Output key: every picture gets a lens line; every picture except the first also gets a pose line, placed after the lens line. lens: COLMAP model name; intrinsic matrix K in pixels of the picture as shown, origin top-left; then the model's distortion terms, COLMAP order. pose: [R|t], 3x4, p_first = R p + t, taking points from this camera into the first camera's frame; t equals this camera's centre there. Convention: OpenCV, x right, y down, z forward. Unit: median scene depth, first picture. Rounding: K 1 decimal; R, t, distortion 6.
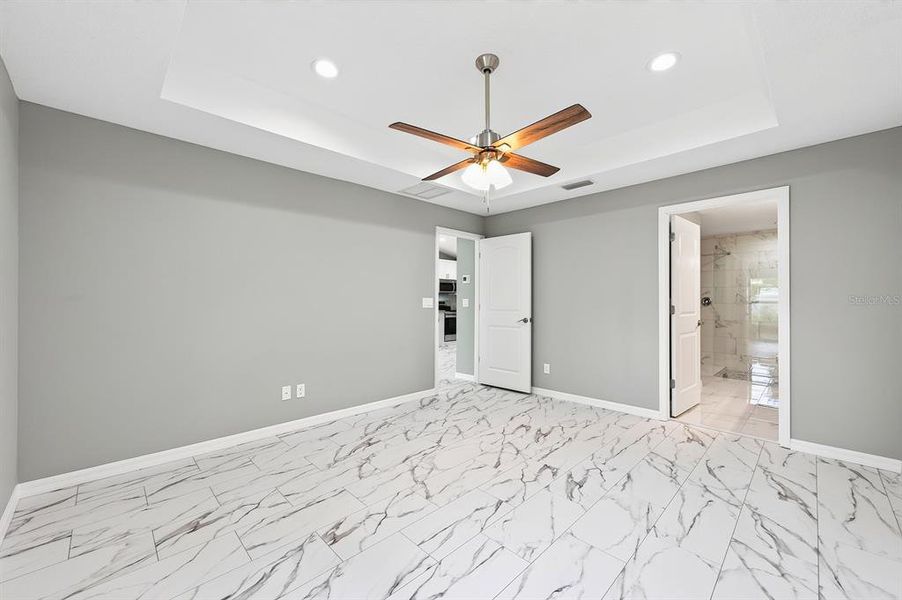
lens RADIAL K [[354.0, 0, 450.1], [0, 354.0, 299.8], [0, 0, 1]] dist [0.007938, 0.000227]
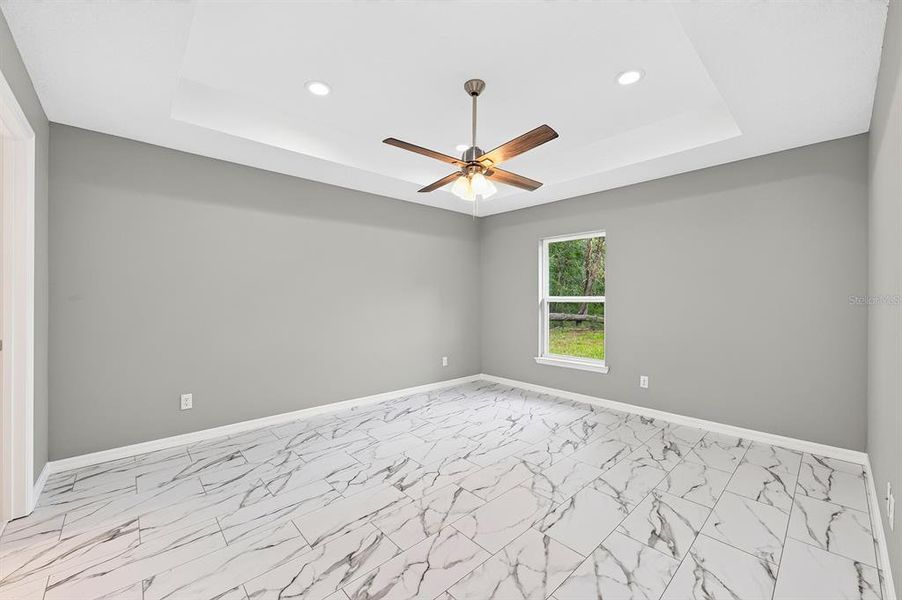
lens RADIAL K [[354.0, 0, 446.9], [0, 354.0, 295.1], [0, 0, 1]] dist [0.007938, 0.000227]
pose [[-0.999149, -0.003349, 0.041112, 0.135160], [-0.003884, 0.999909, -0.012938, 0.002148], [-0.041065, -0.013086, -0.999071, 1.970393]]
